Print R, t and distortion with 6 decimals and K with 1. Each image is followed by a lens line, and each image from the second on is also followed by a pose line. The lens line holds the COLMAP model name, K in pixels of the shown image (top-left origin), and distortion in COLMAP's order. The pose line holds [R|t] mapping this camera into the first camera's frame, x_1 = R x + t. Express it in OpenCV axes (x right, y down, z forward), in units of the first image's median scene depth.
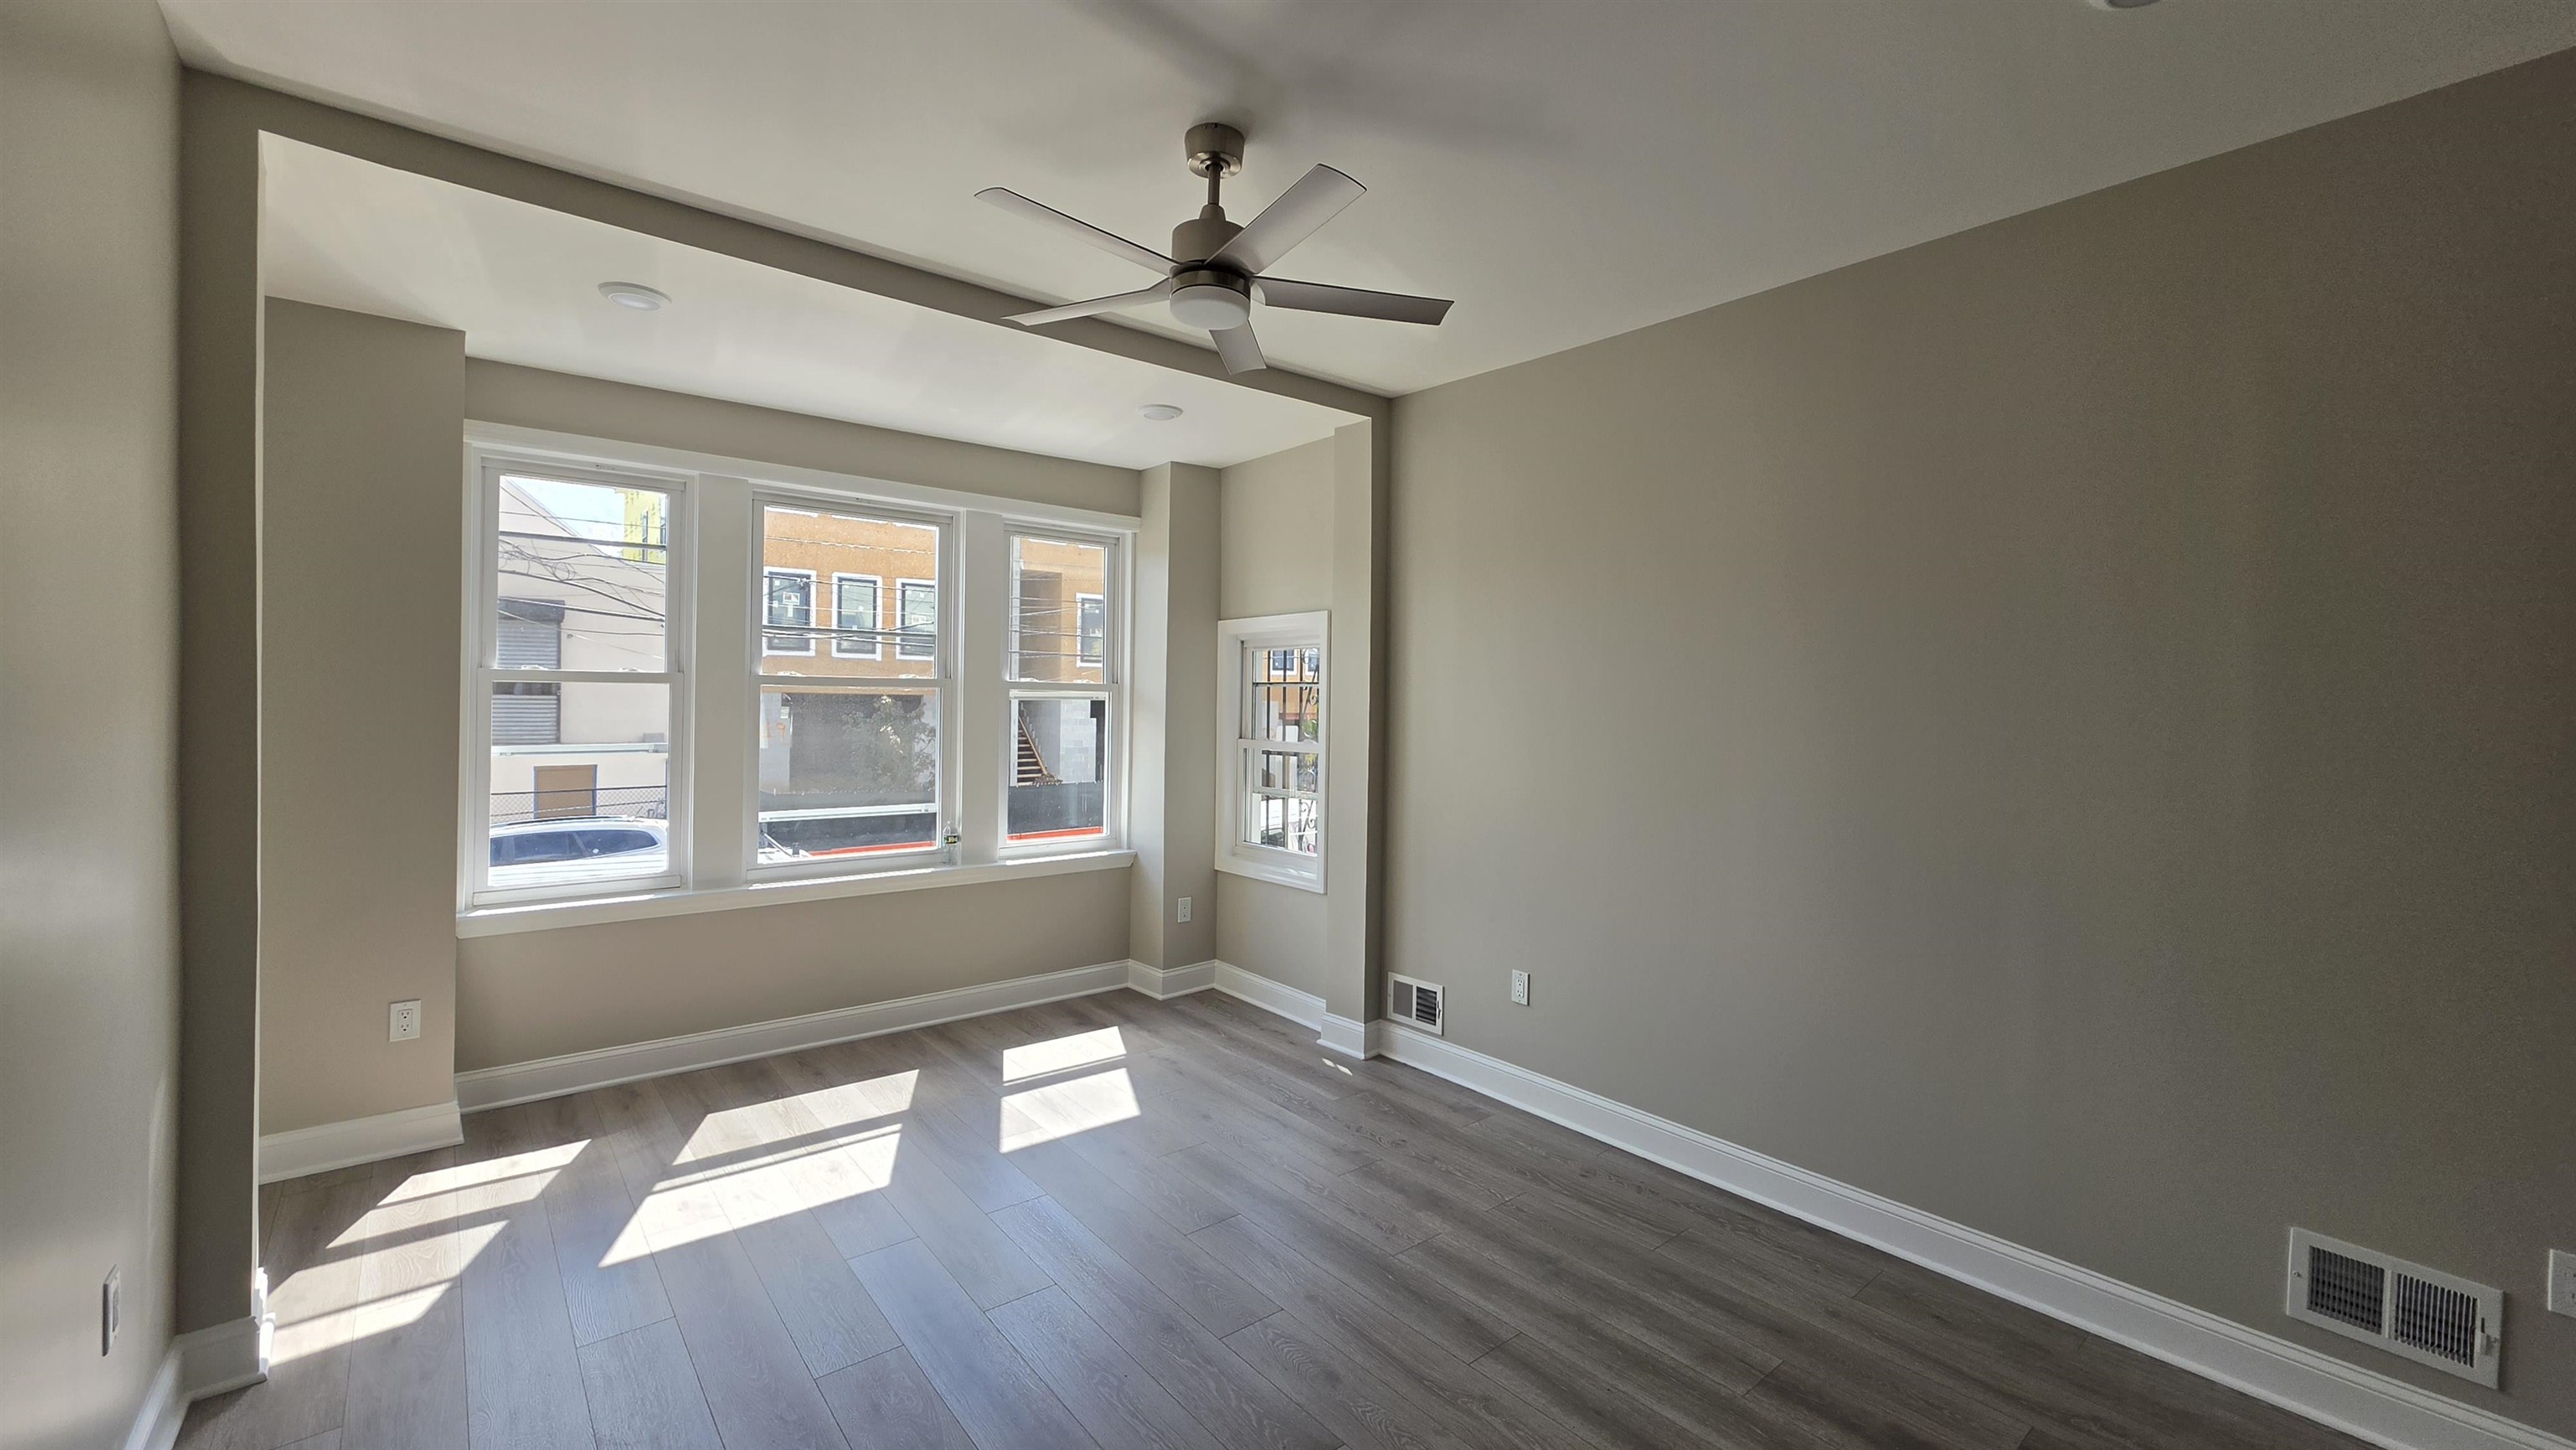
lens RADIAL K [[1050.7, 0, 1289.3], [0, 1050.7, 699.2], [0, 0, 1]] dist [0.010738, -0.000362]
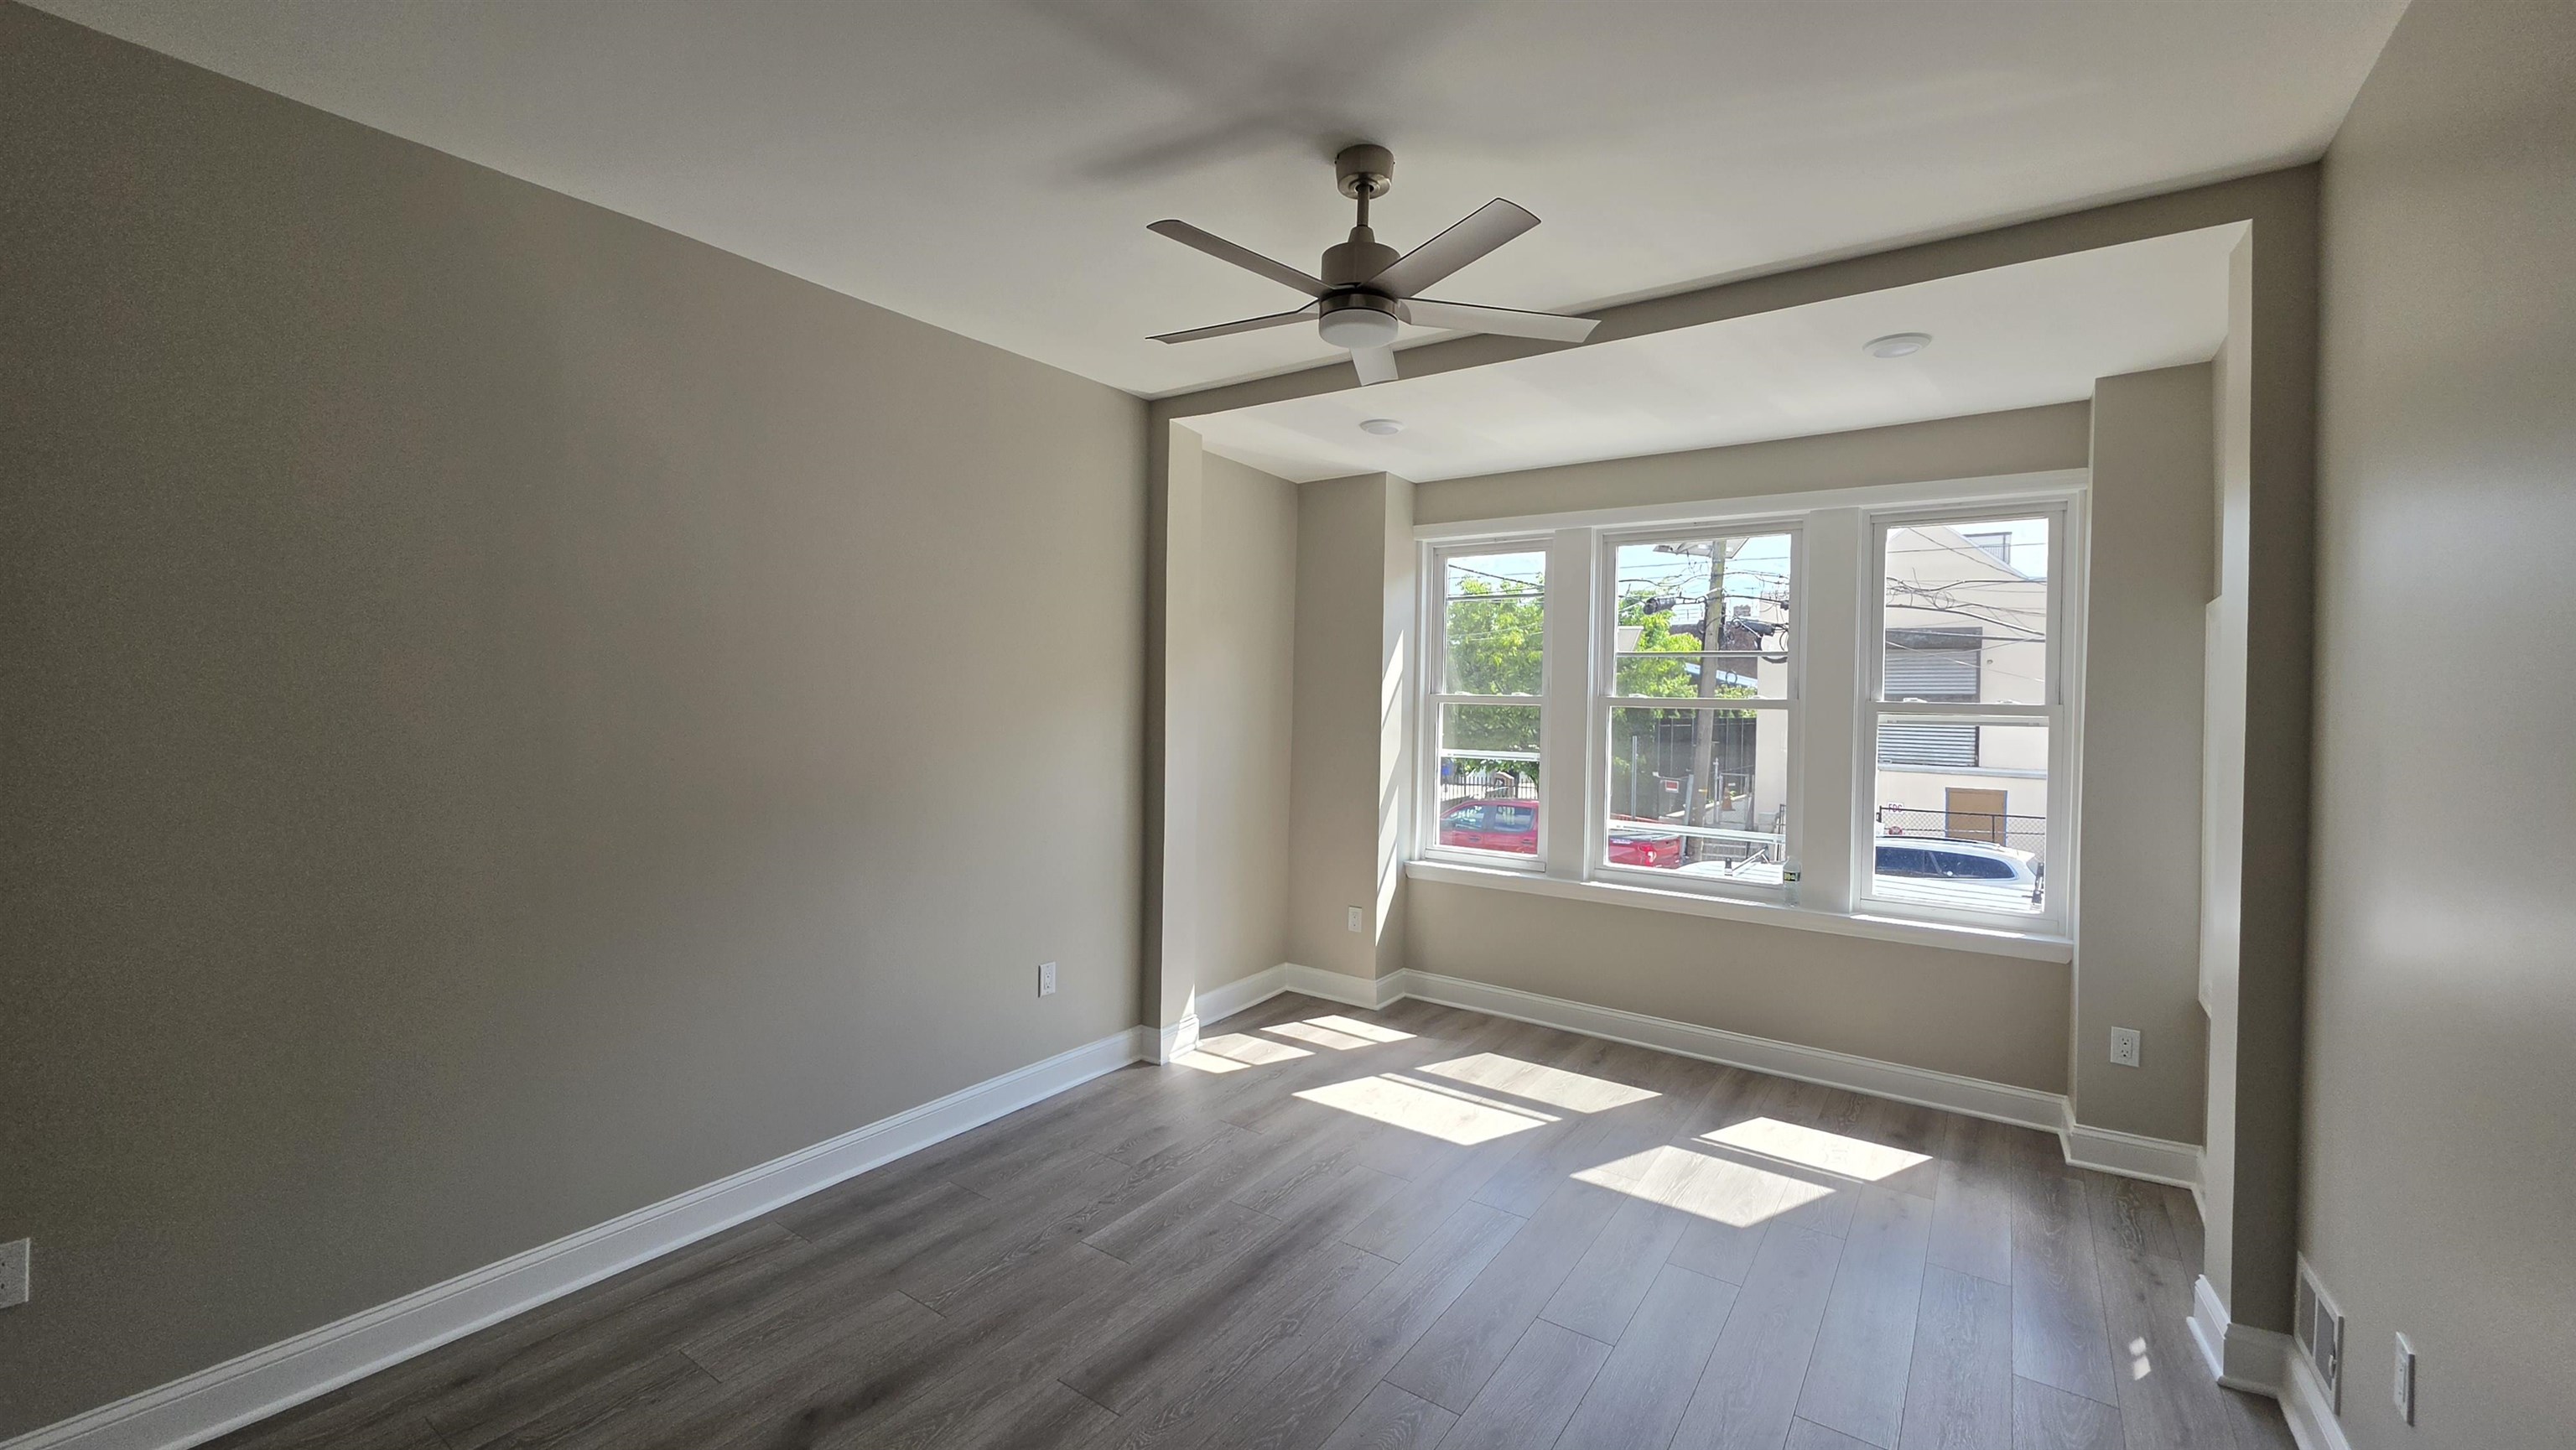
lens RADIAL K [[1050.7, 0, 1289.3], [0, 1050.7, 699.2], [0, 0, 1]] dist [0.010738, -0.000362]
pose [[0.254354, -0.007872, -0.967079, 0.515906], [-0.016309, 0.999790, -0.012428, -0.000839], [0.966974, 0.018933, 0.254172, 0.401463]]
